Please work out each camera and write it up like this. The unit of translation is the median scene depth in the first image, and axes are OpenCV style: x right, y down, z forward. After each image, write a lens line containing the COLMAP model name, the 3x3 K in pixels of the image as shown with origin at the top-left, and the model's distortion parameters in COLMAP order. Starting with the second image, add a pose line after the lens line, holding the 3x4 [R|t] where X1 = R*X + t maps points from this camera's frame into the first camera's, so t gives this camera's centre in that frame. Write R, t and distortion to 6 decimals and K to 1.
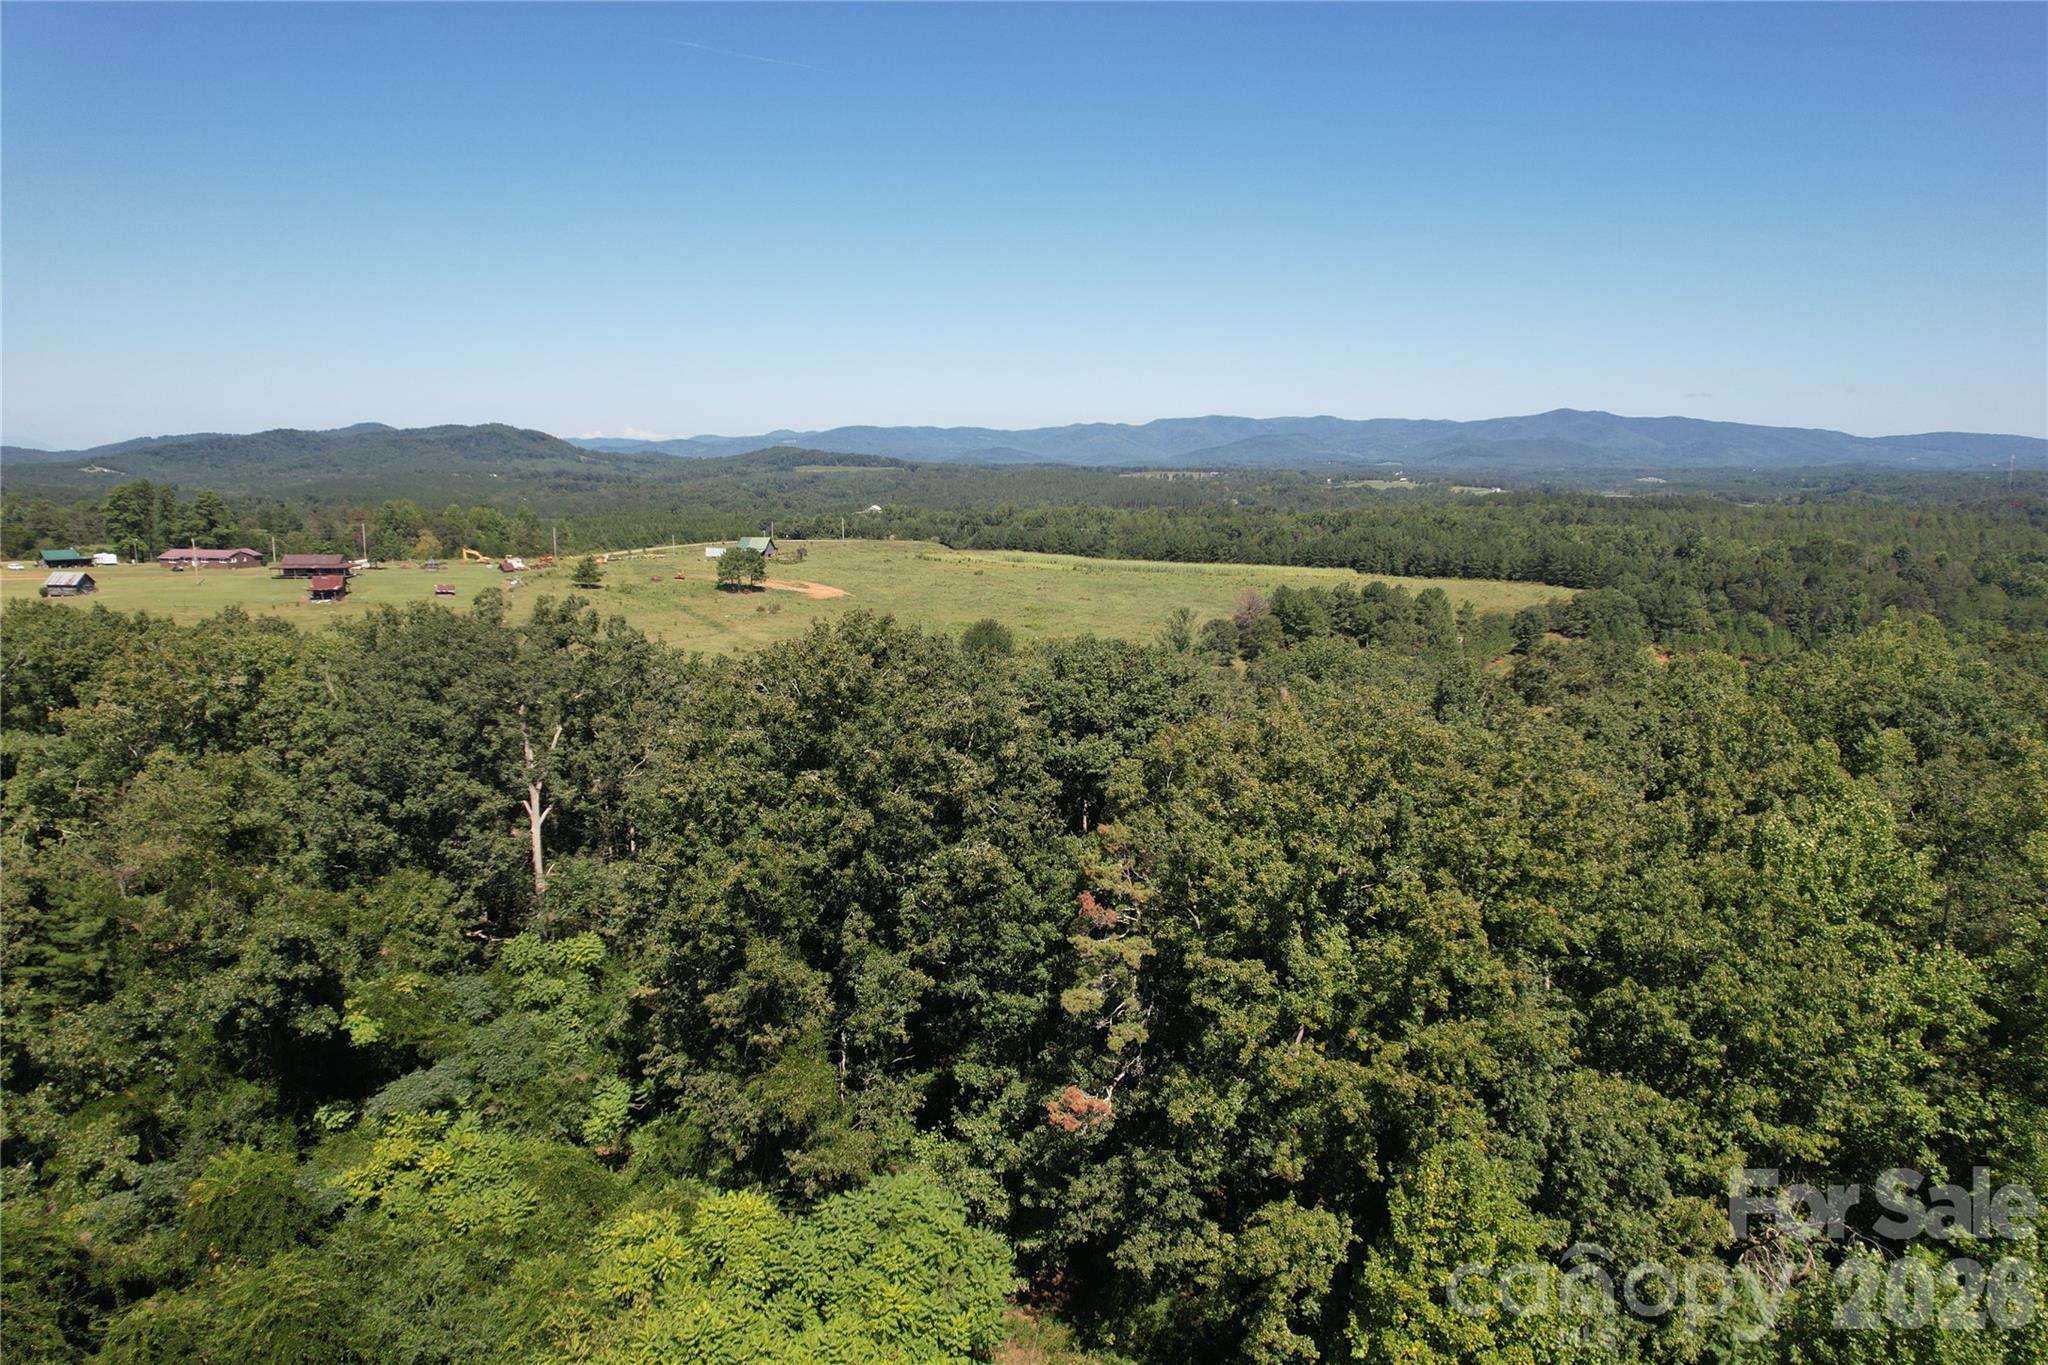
lens RADIAL K [[1306.9, 0, 1029.2], [0, 1306.9, 686.4], [0, 0, 1]] dist [-0.071887, 0.067609]
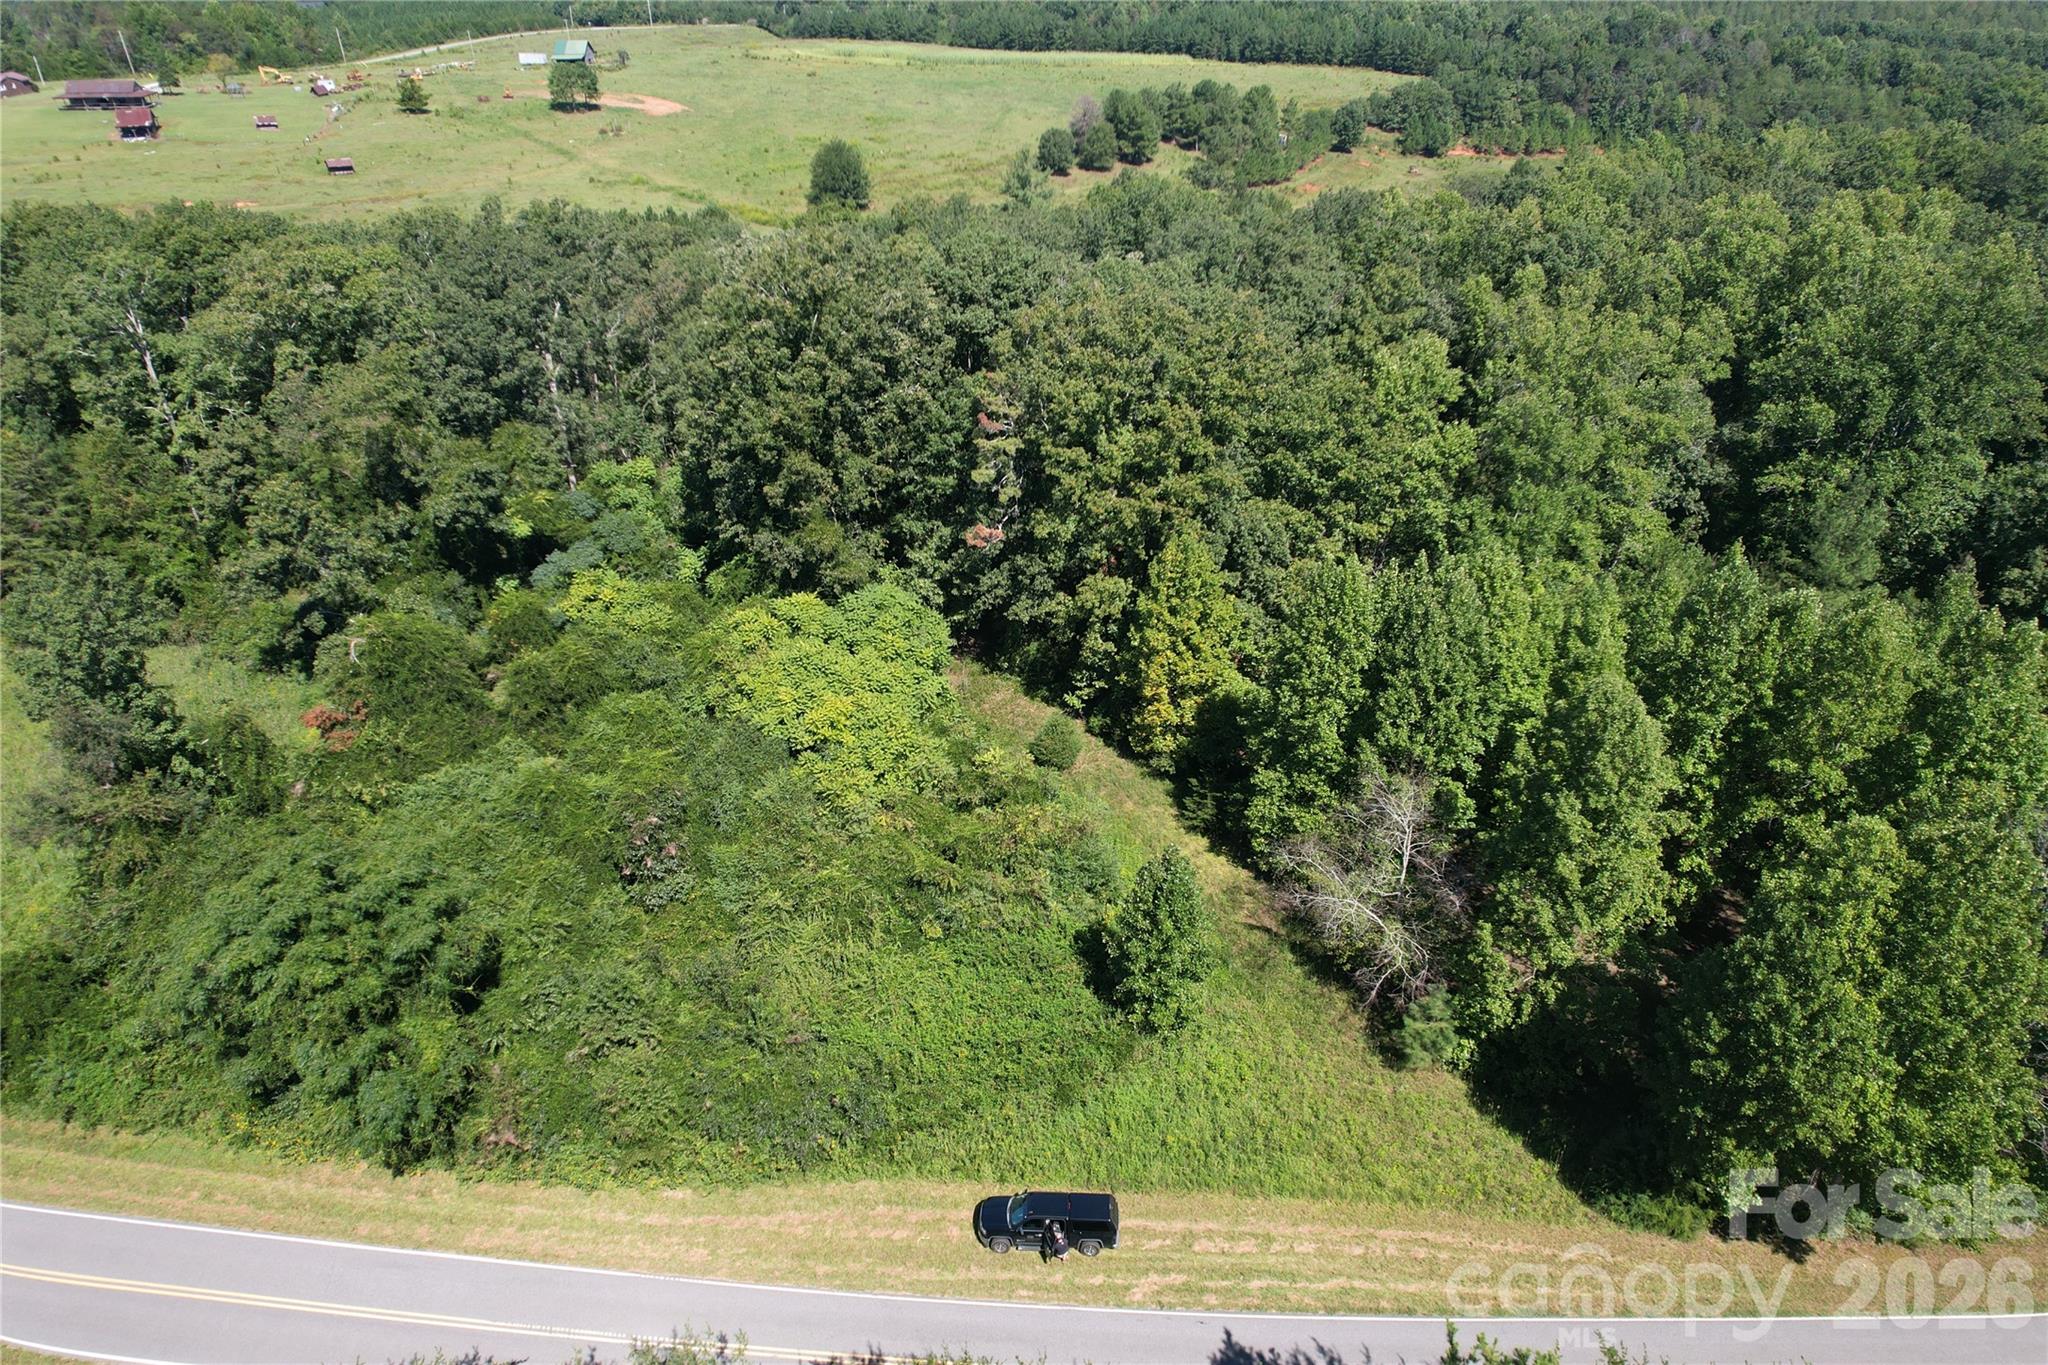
lens RADIAL K [[1306.9, 0, 1029.2], [0, 1306.9, 686.4], [0, 0, 1]] dist [-0.071887, 0.067609]
pose [[0.991841, -0.074209, 0.103654, -0.090154], [0.030425, 0.927402, 0.372828, -0.133070], [-0.123796, -0.366632, 0.922093, -0.654271]]
